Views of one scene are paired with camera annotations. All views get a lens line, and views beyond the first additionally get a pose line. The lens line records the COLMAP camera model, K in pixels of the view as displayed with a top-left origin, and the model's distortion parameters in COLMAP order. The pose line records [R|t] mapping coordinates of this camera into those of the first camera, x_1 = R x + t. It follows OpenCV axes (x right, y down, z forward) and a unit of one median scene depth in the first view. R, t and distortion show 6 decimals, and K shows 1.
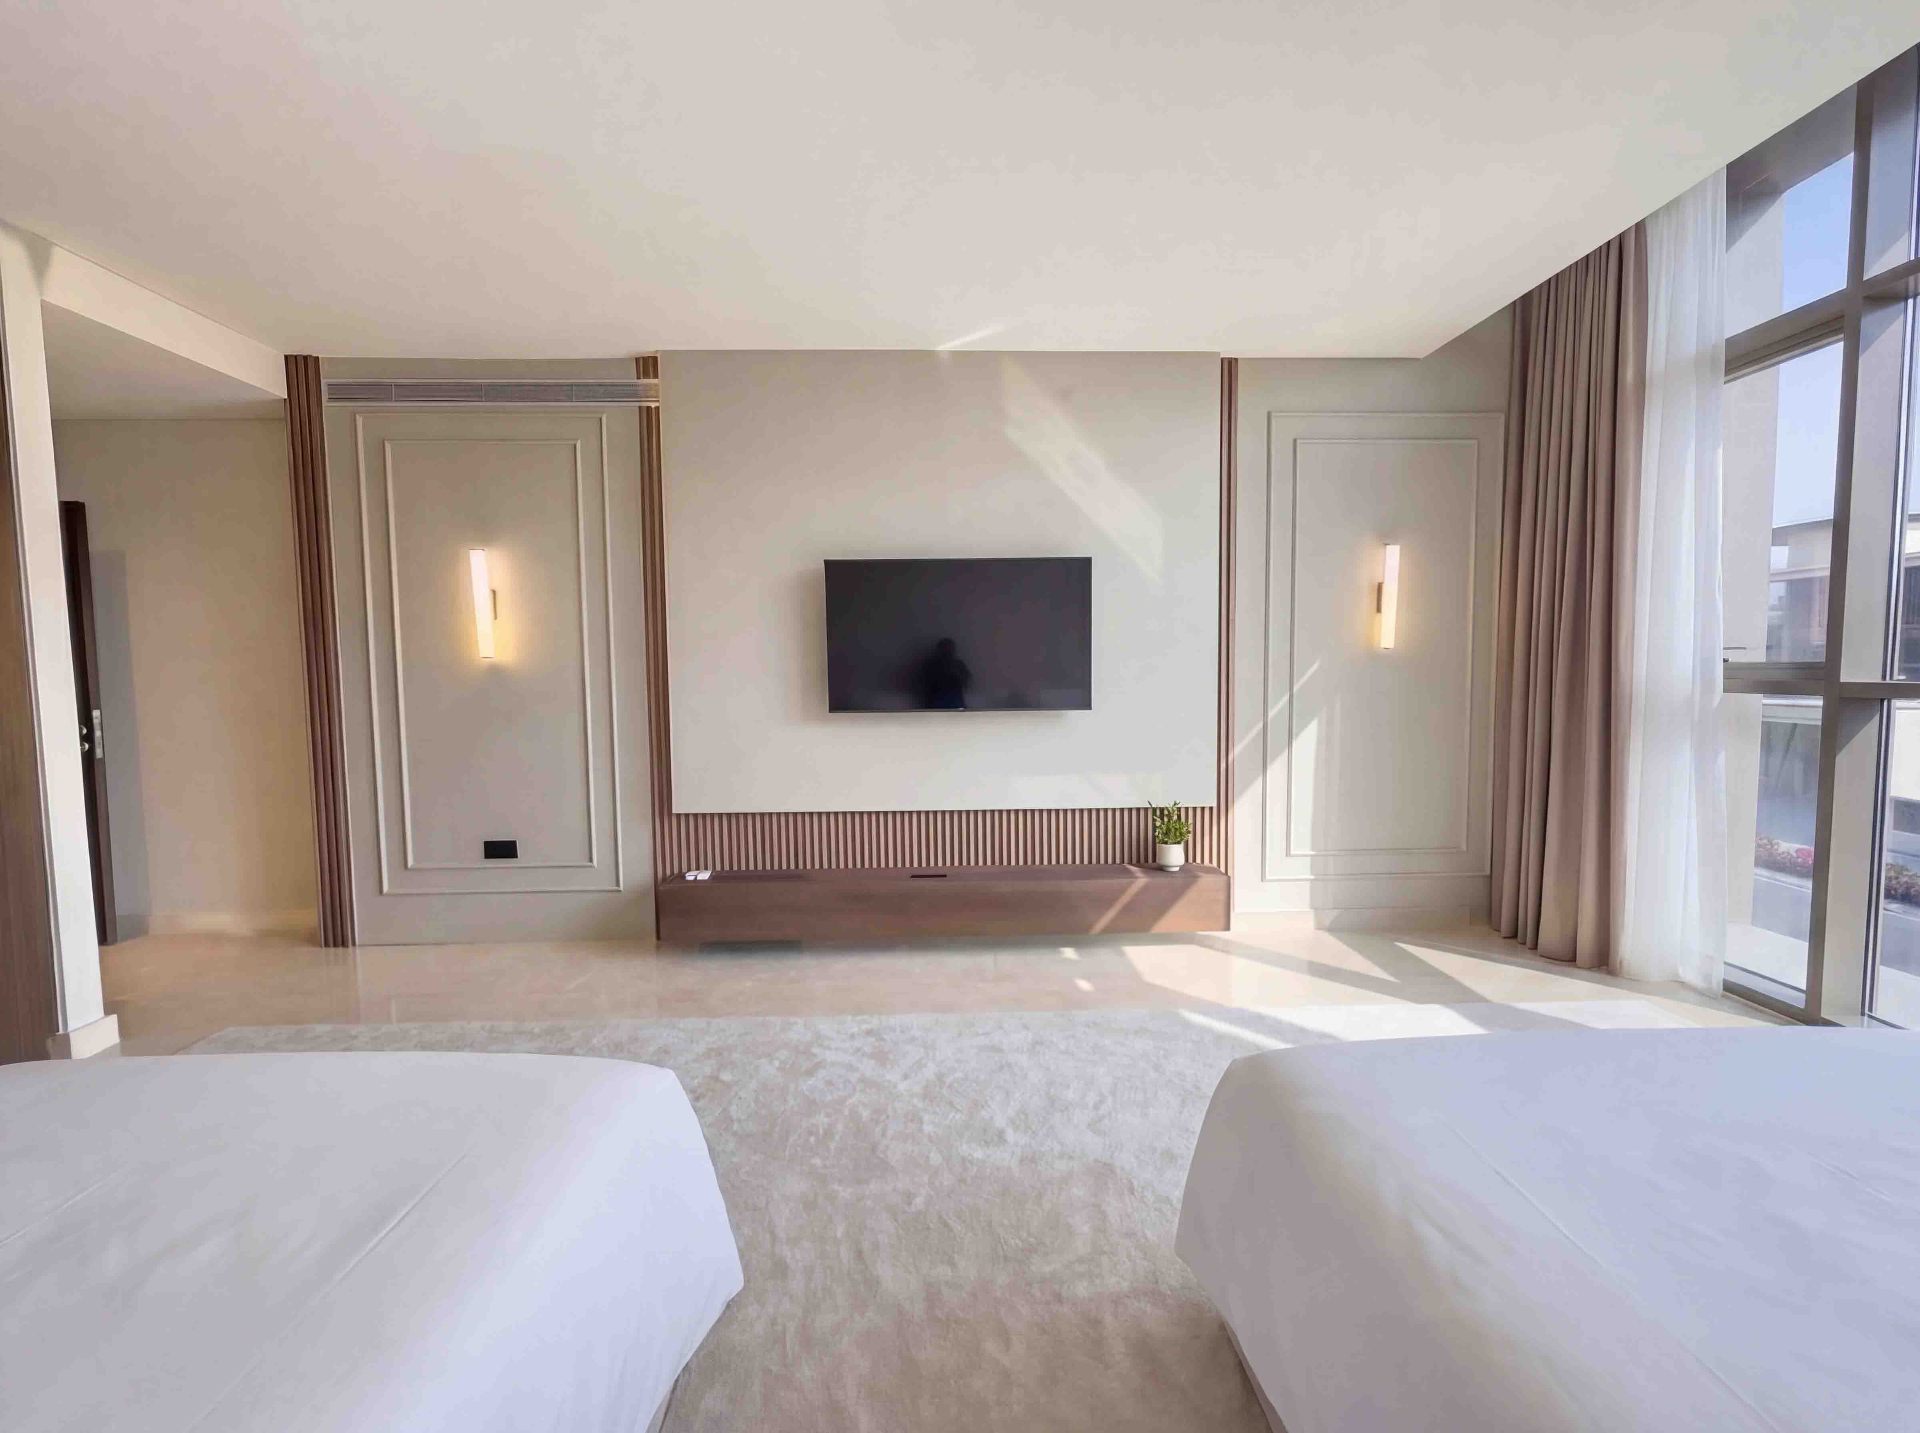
lens RADIAL K [[795.3, 0, 960.0], [0, 795.3, 716.5], [0, 0, 1]] dist [-0.000046, -0.000044]
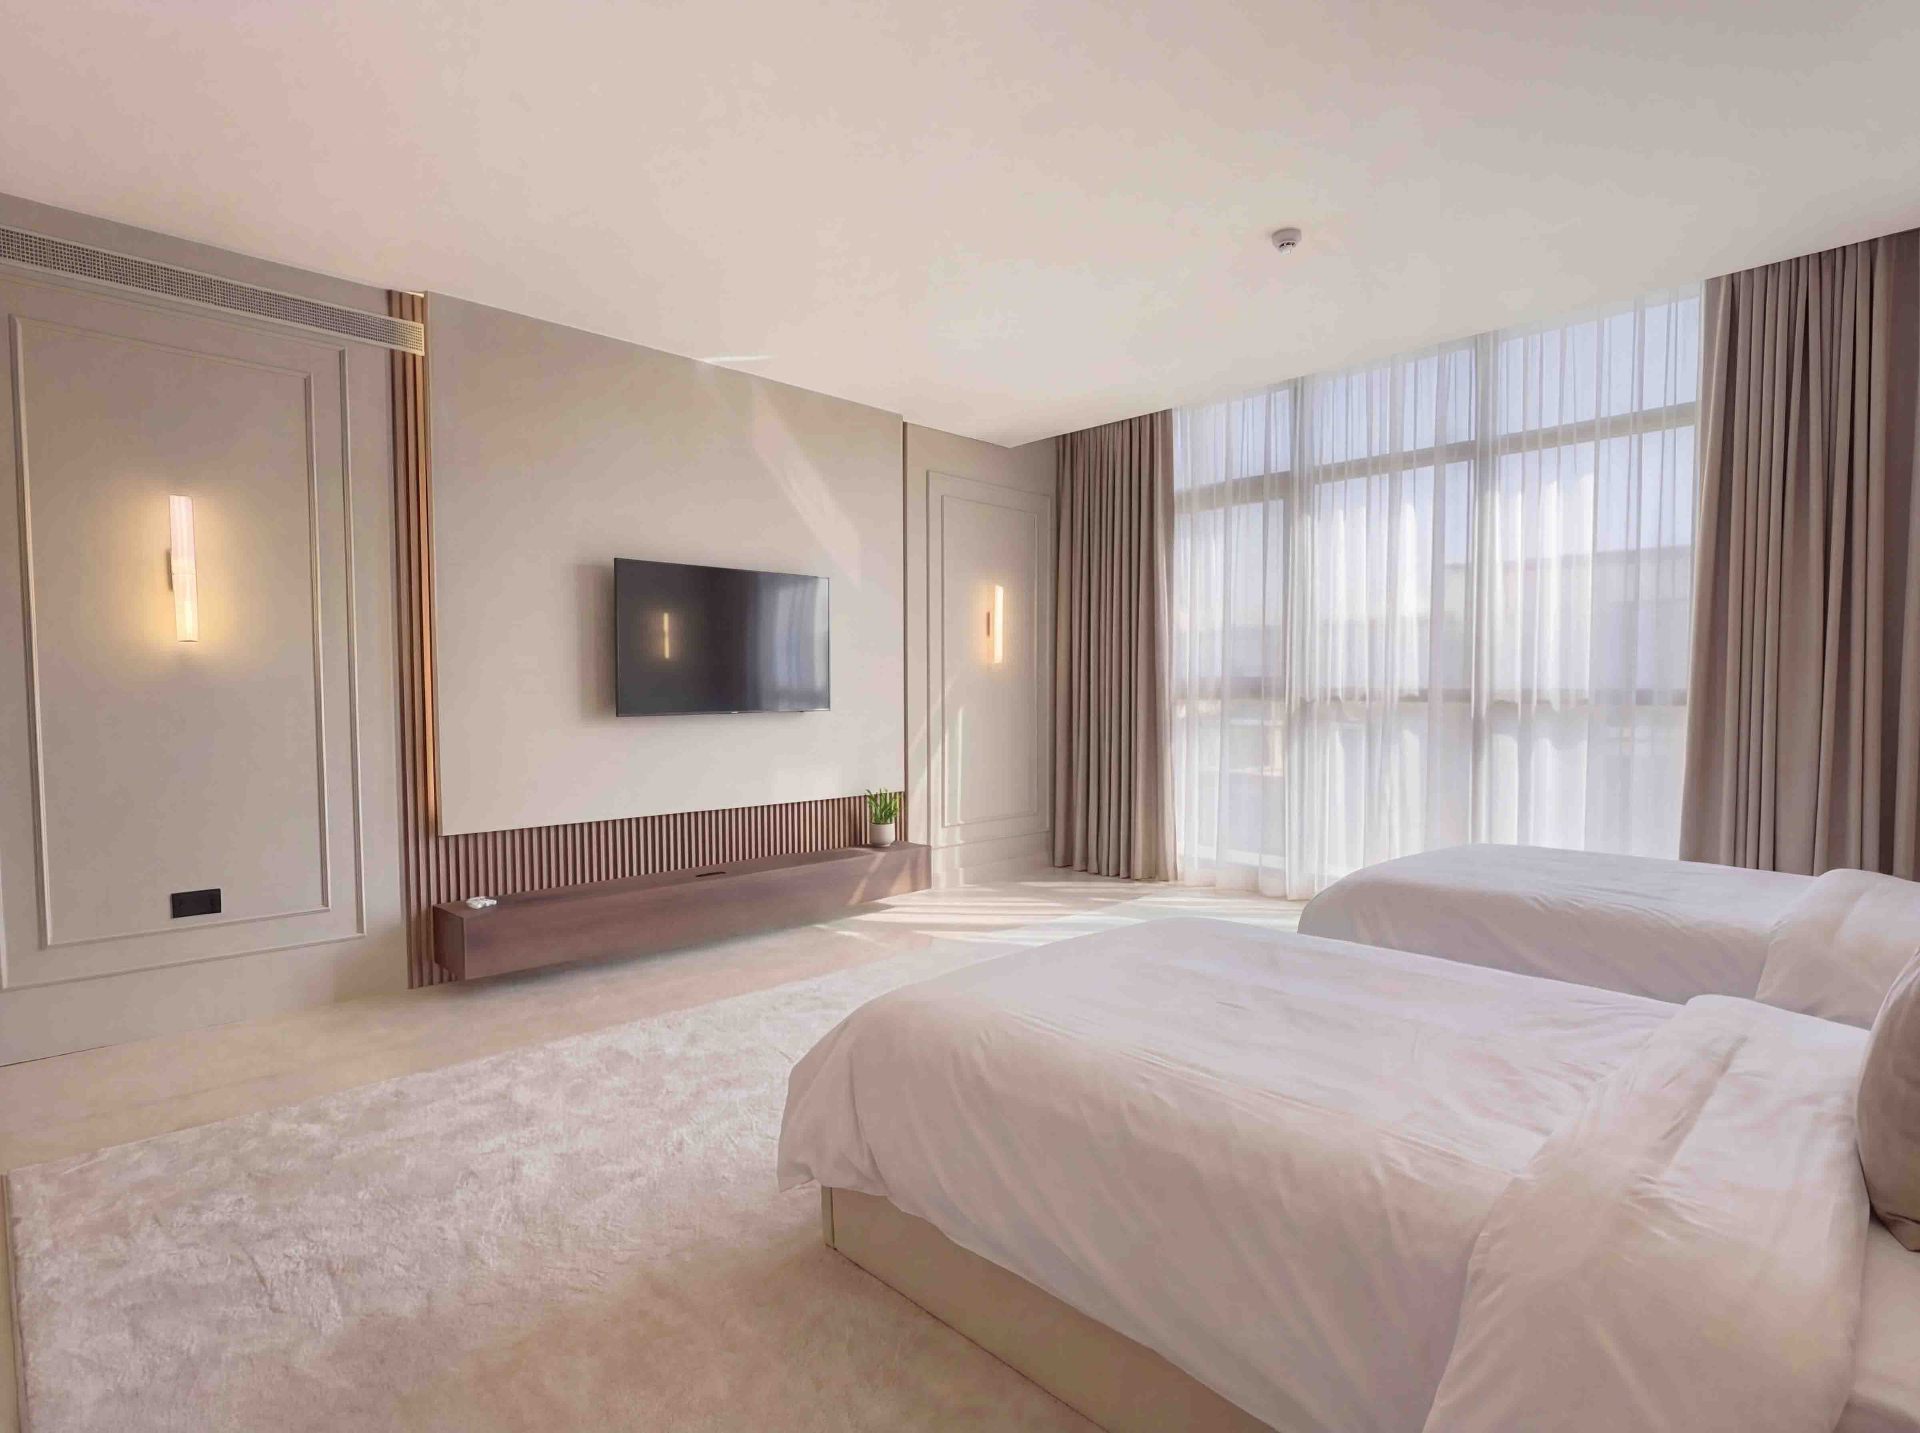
lens RADIAL K [[795.3, 0, 960.0], [0, 795.3, 716.5], [0, 0, 1]] dist [-0.000046, -0.000044]
pose [[0.800891, -0.009024, 0.598742, -0.415023], [0.013598, 0.999903, -0.003119, 0.005123], [-0.598655, 0.010640, 0.800936, -0.018937]]
